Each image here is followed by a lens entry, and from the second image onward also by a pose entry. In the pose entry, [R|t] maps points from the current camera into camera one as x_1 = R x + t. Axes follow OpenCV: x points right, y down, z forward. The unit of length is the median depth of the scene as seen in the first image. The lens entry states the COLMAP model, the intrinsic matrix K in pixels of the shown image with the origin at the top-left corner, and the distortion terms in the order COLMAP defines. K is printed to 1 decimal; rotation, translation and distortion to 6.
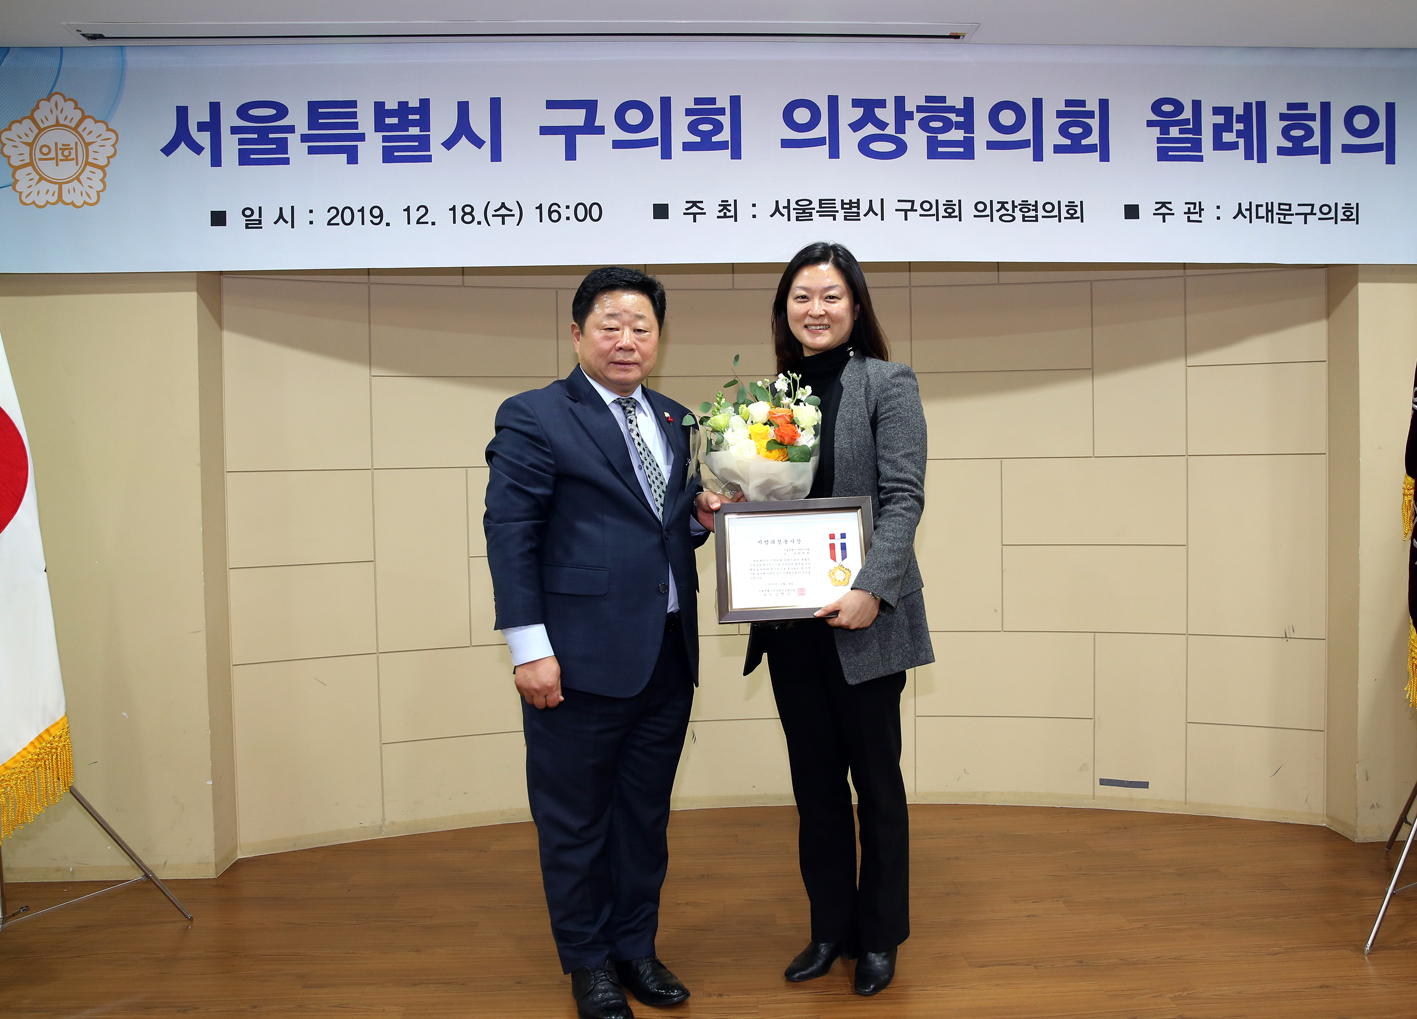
lens RADIAL K [[1118.6, 0, 742.5], [0, 1118.6, 497.6], [0, 0, 1]] dist [-0.108444, 0.085130]
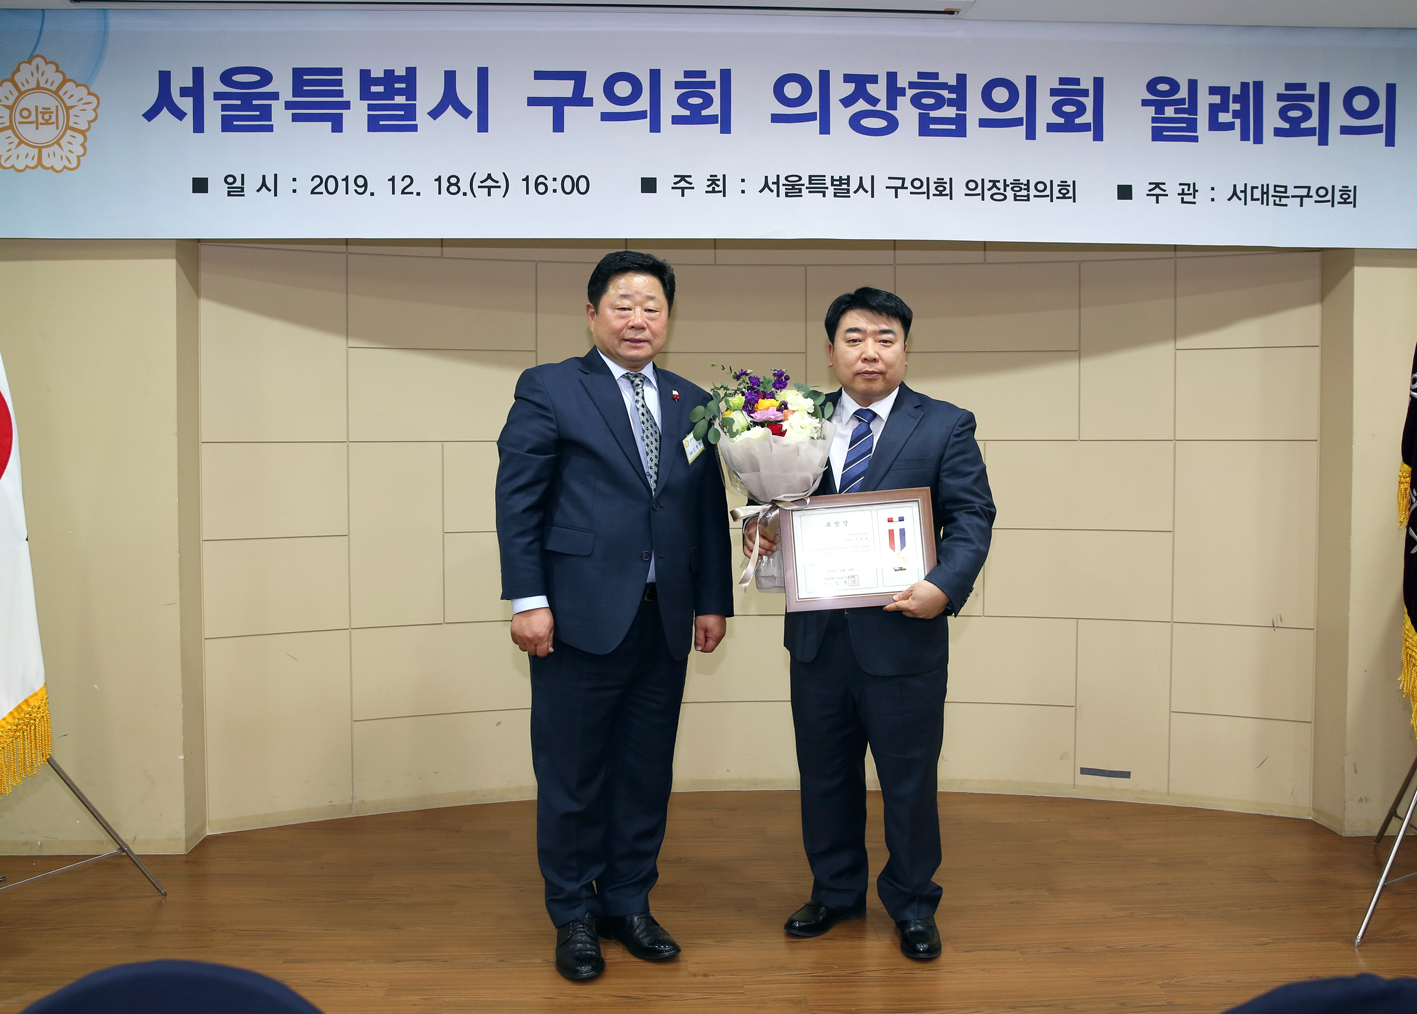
lens RADIAL K [[1164.3, 0, 689.8], [0, 1164.3, 479.0], [0, 0, 1]] dist [-0.103174, 0.092254]
pose [[0.999886, 0.014632, -0.003733, -0.029321], [-0.014629, 0.999893, 0.000944, 0.002200], [0.003746, -0.000889, 0.999993, -0.029853]]
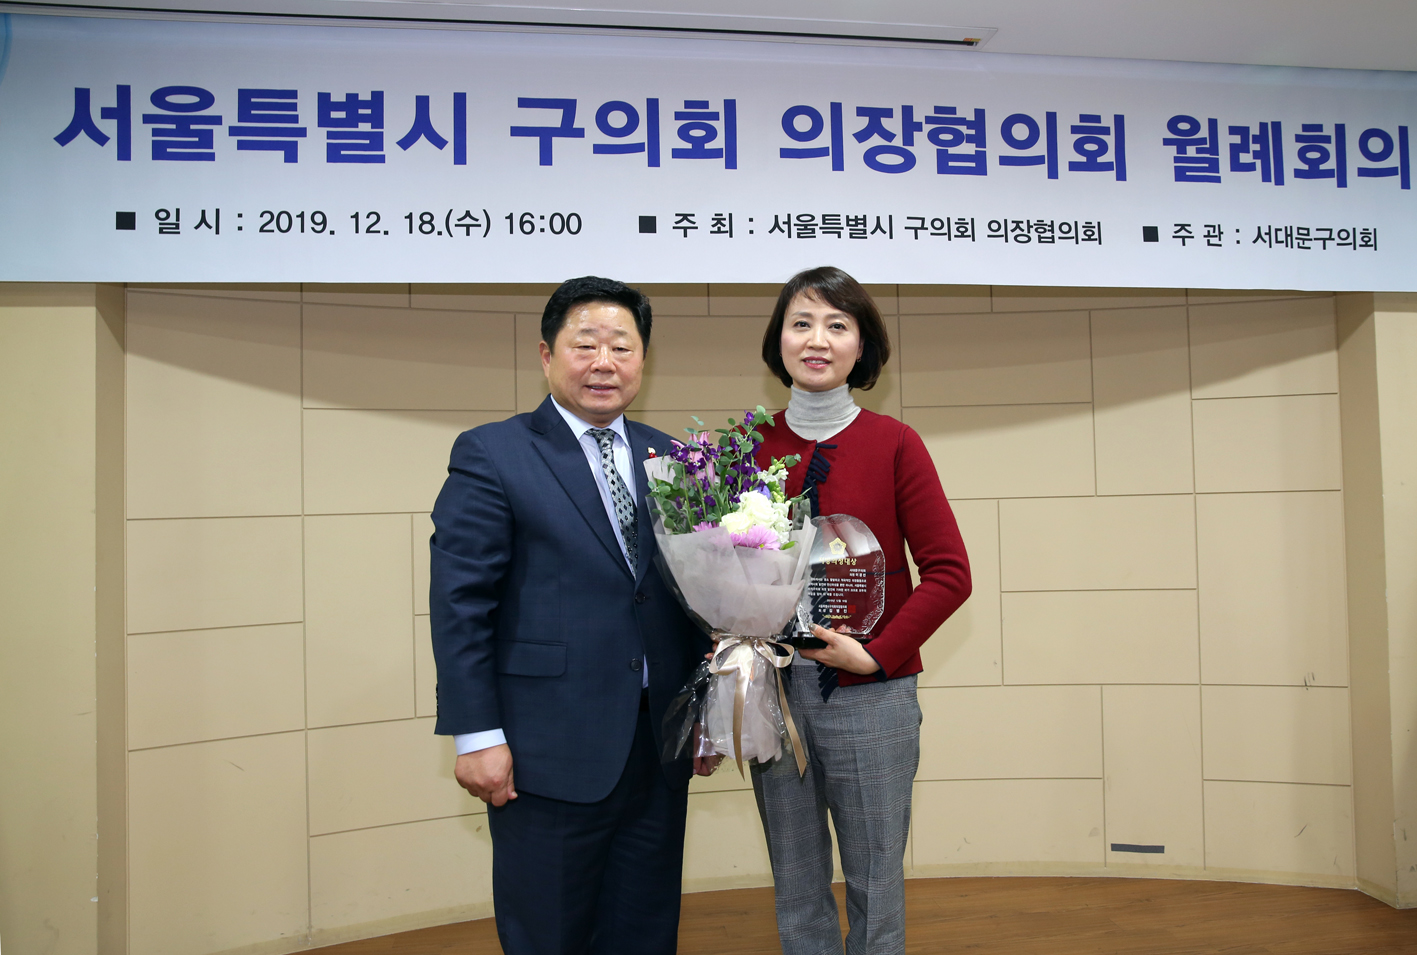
lens RADIAL K [[1103.1, 0, 750.1], [0, 1103.1, 463.1], [0, 0, 1]] dist [-0.096156, 0.089333]
pose [[0.994606, -0.003320, 0.103676, -0.083461], [0.010195, 0.997778, -0.065848, -0.007739], [-0.103227, 0.066550, 0.992429, 0.129290]]
